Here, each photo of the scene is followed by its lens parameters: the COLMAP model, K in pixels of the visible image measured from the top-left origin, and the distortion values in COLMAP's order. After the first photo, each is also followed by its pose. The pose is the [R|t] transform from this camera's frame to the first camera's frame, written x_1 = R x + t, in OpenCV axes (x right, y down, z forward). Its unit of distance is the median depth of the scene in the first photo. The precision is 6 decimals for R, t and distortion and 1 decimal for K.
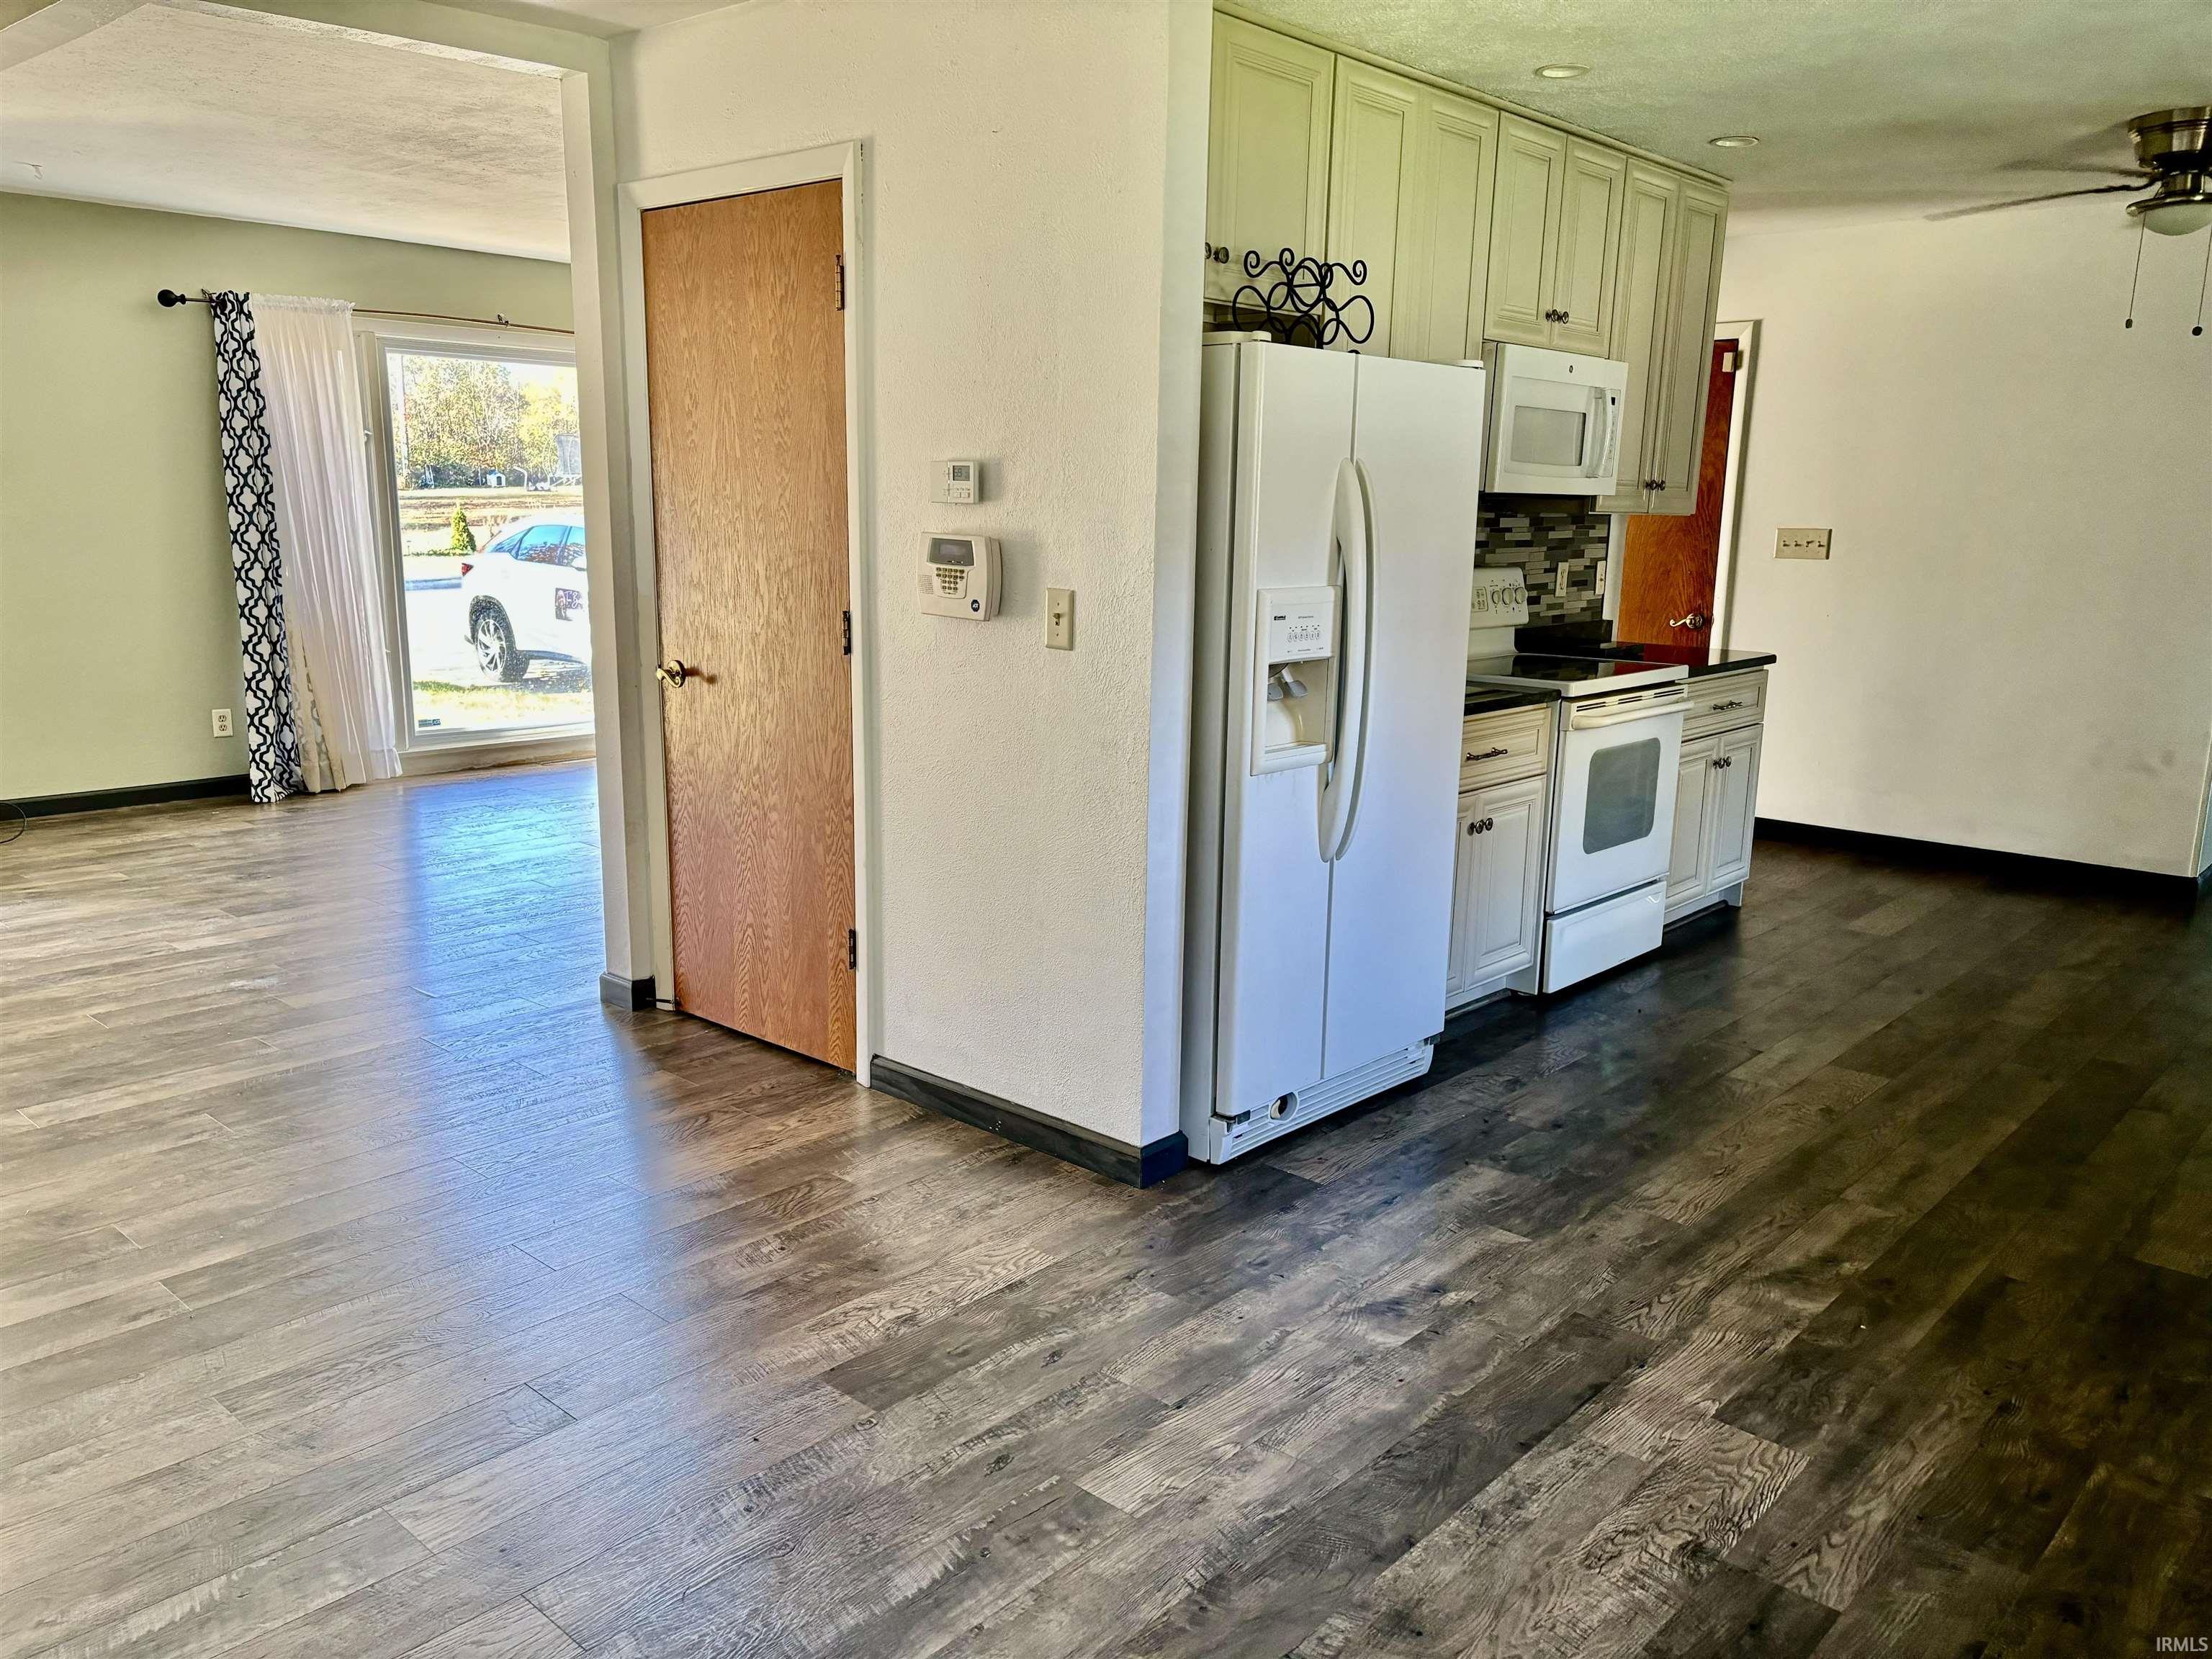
lens RADIAL K [[1651.4, 0, 1102.1], [0, 1651.4, 858.6], [0, 0, 1]] dist [0.041780, 0.002404]
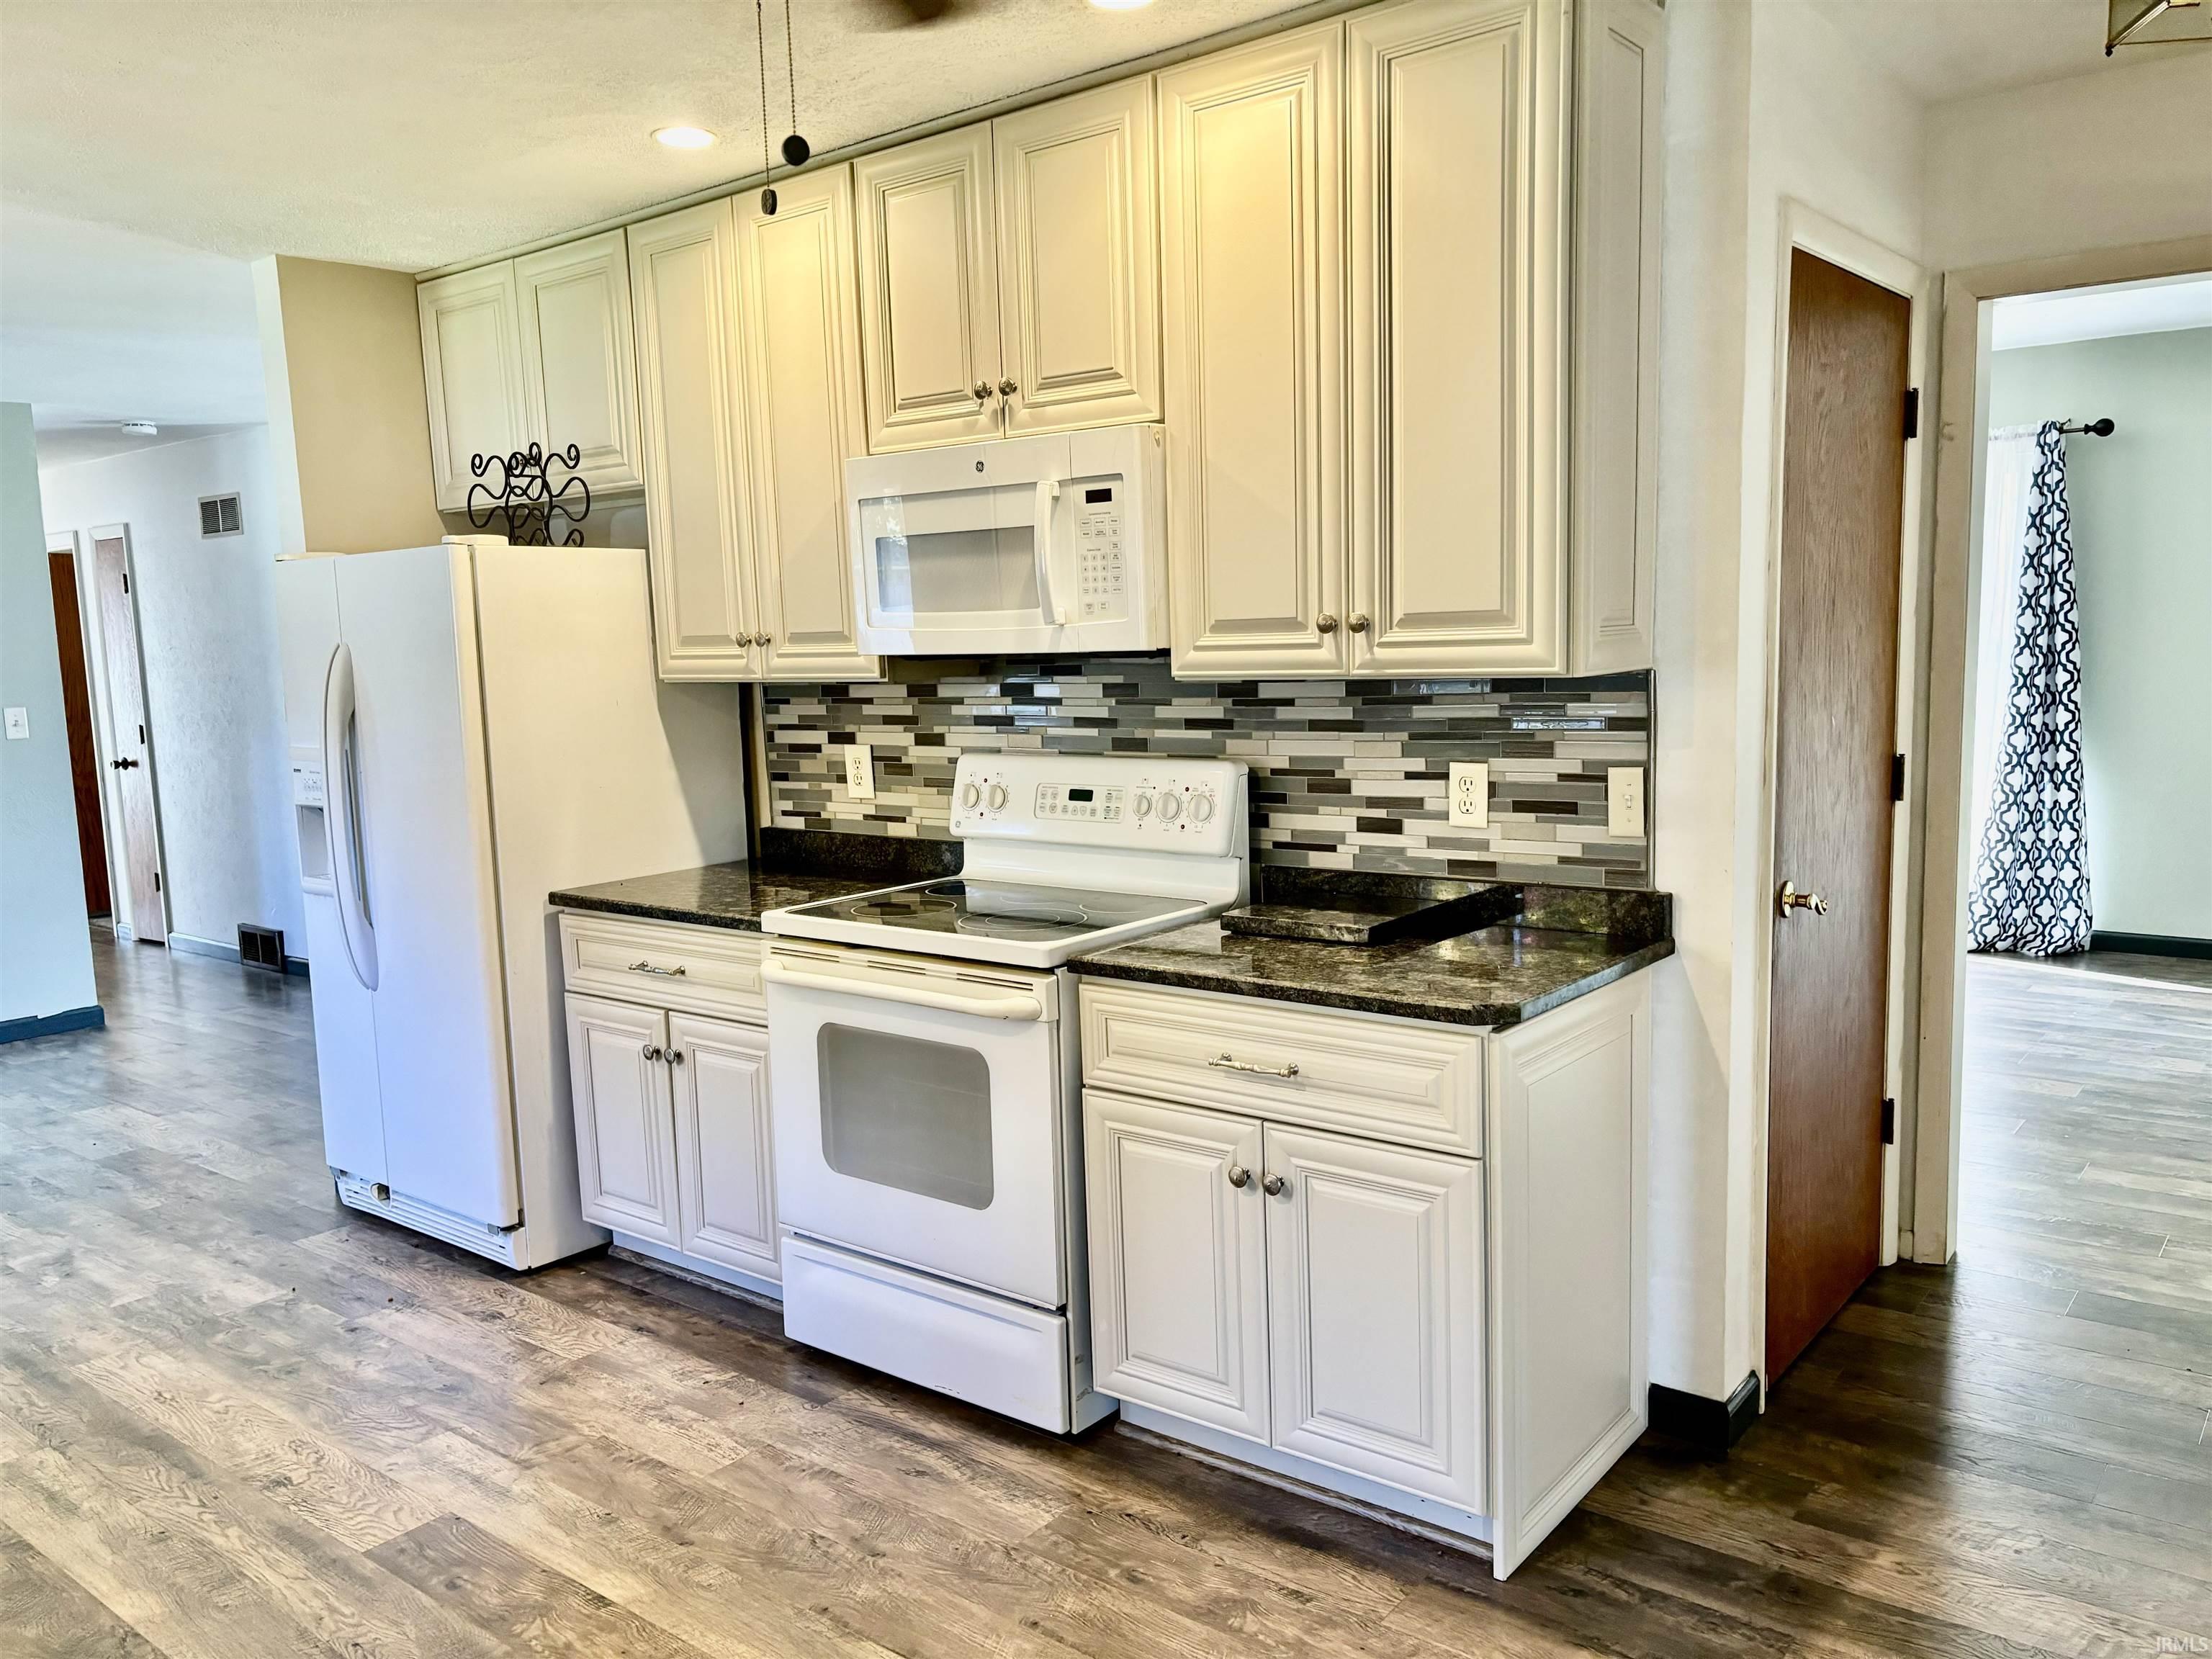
lens RADIAL K [[1660.5, 0, 1105.6], [0, 1660.5, 863.7], [0, 0, 1]] dist [0.079393, -0.078055]
pose [[0.060941, 0.118569, -0.991074, 1.413340], [-0.183173, 0.977385, 0.105668, -0.322119], [0.981190, 0.175099, 0.081282, 1.501622]]
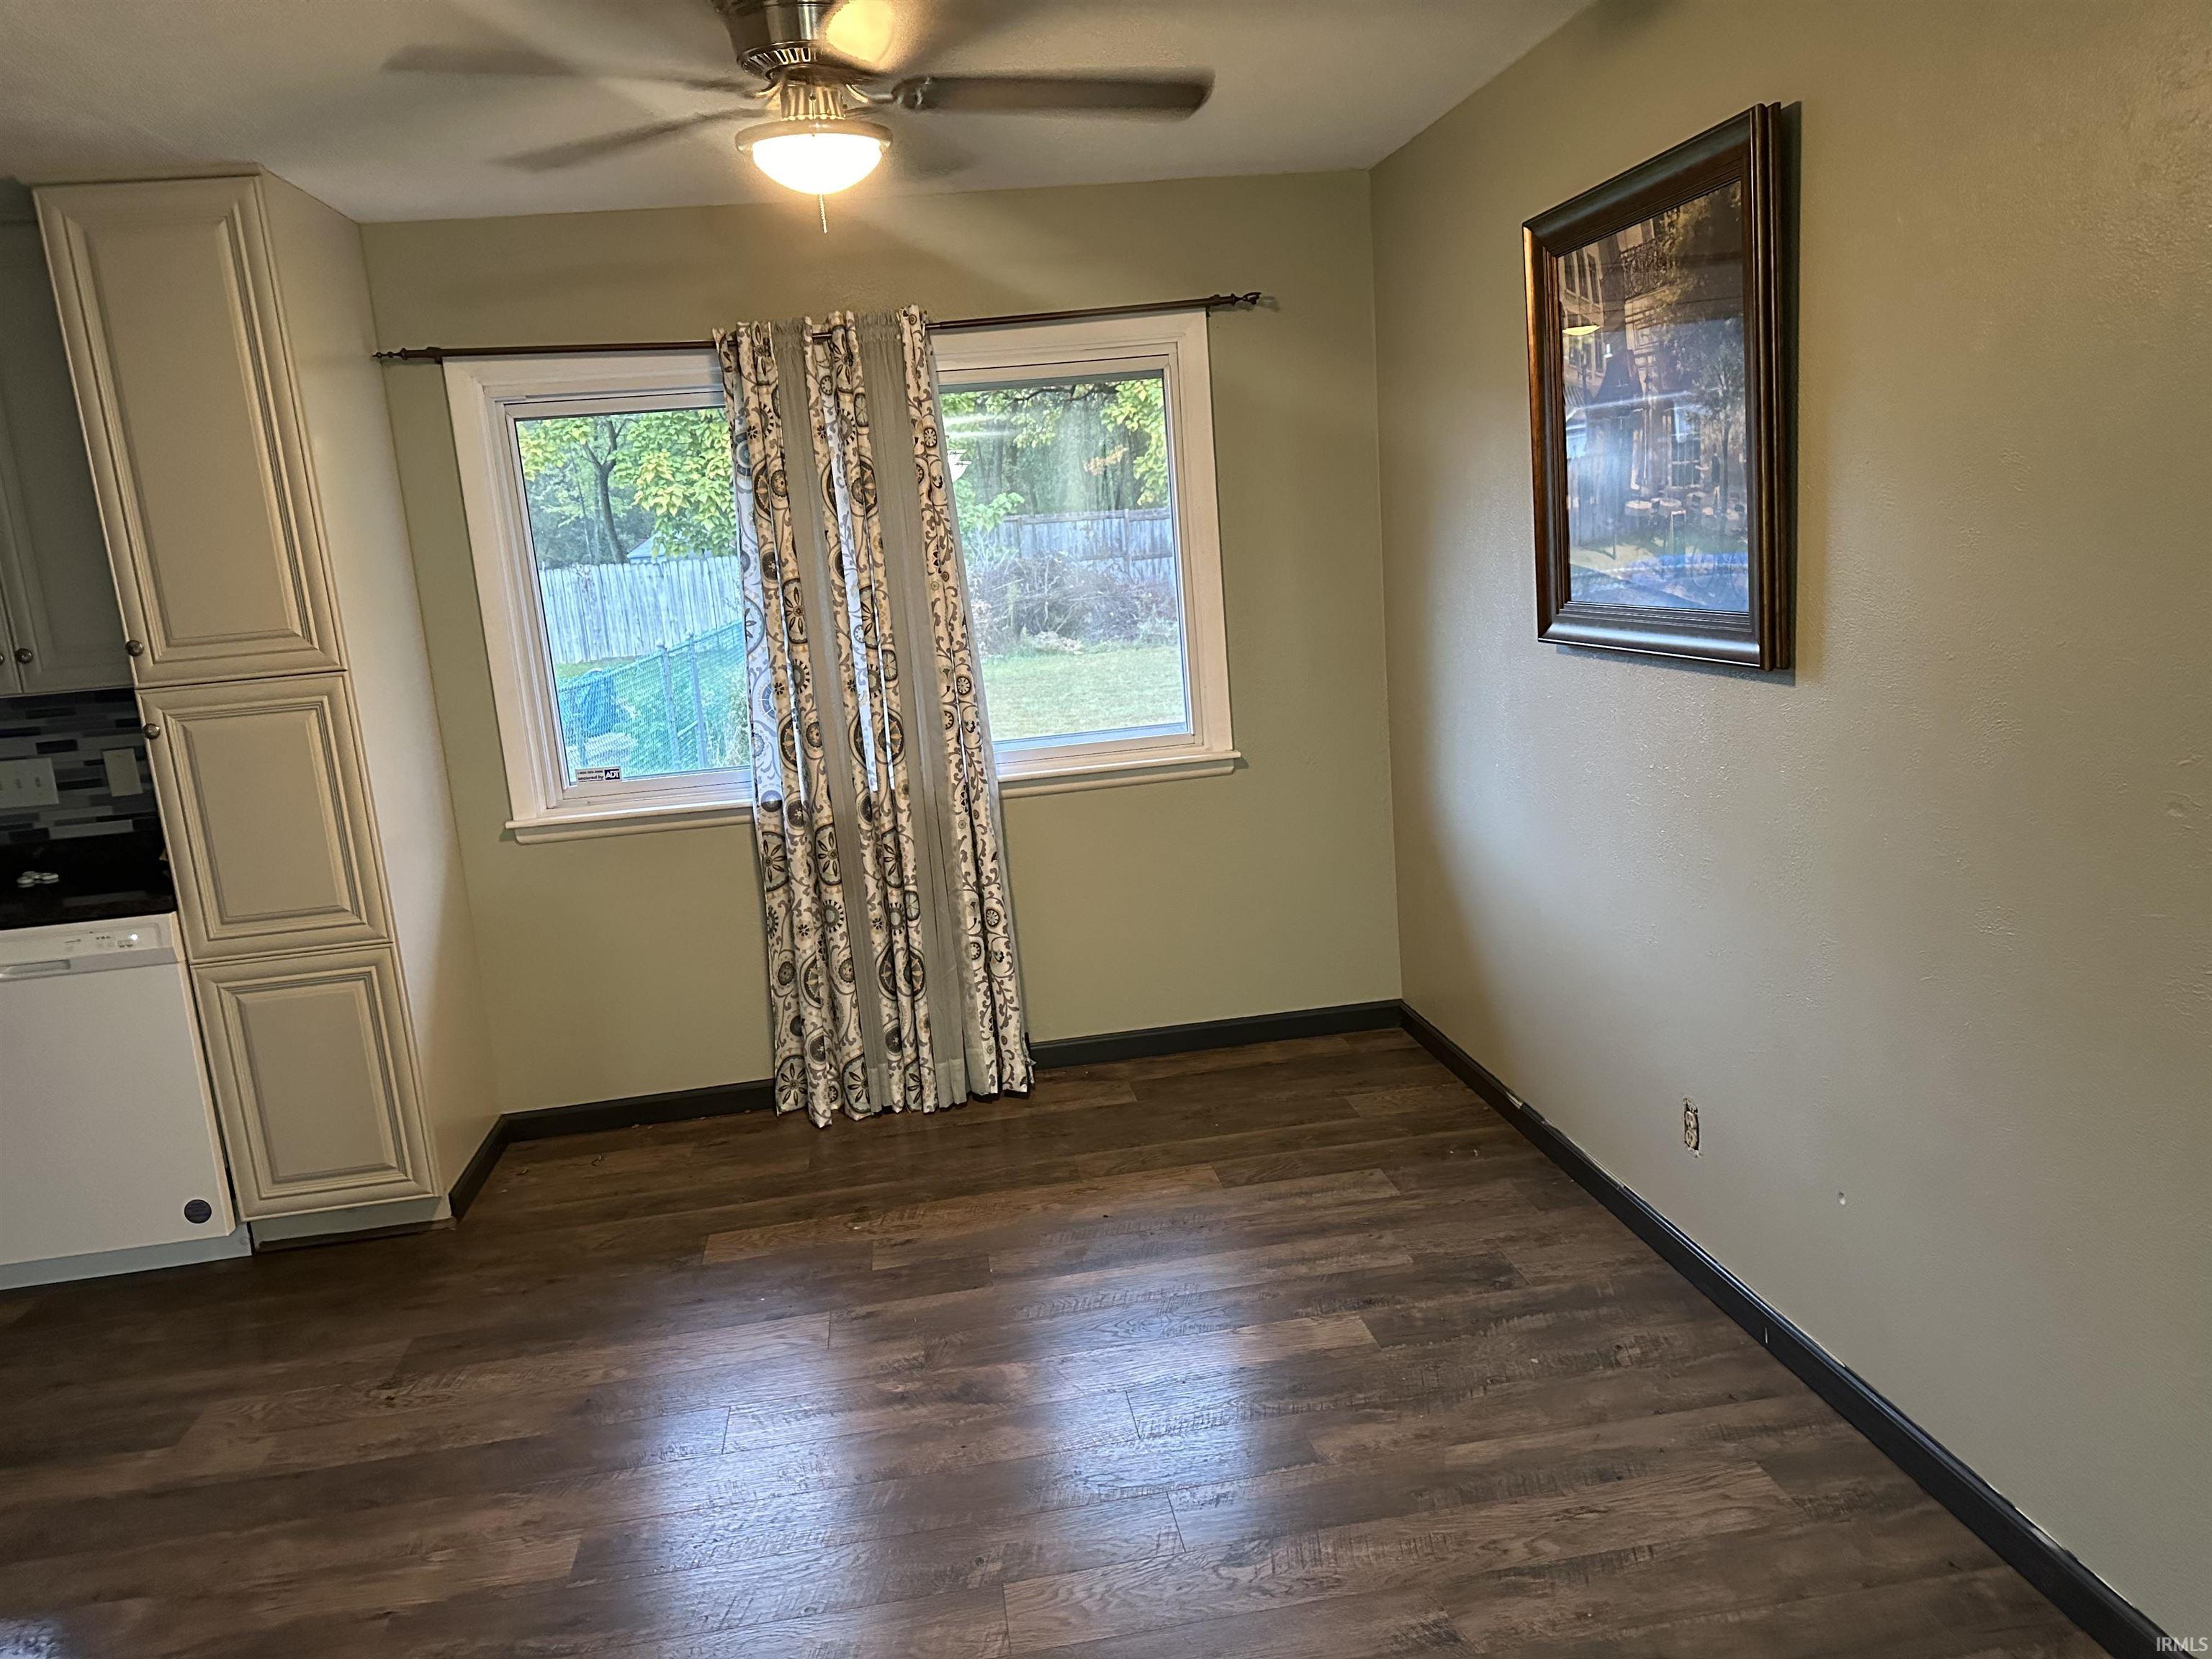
lens RADIAL K [[1557.0, 0, 1106.0], [0, 1557.0, 829.5], [0, 0, 1]] dist [0.097253, -0.096588]
pose [[-0.763521, -0.080495, 0.640747, -0.674190], [0.202631, 0.912230, 0.356057, -0.274124], [-0.613170, 0.401692, -0.680196, 0.947176]]
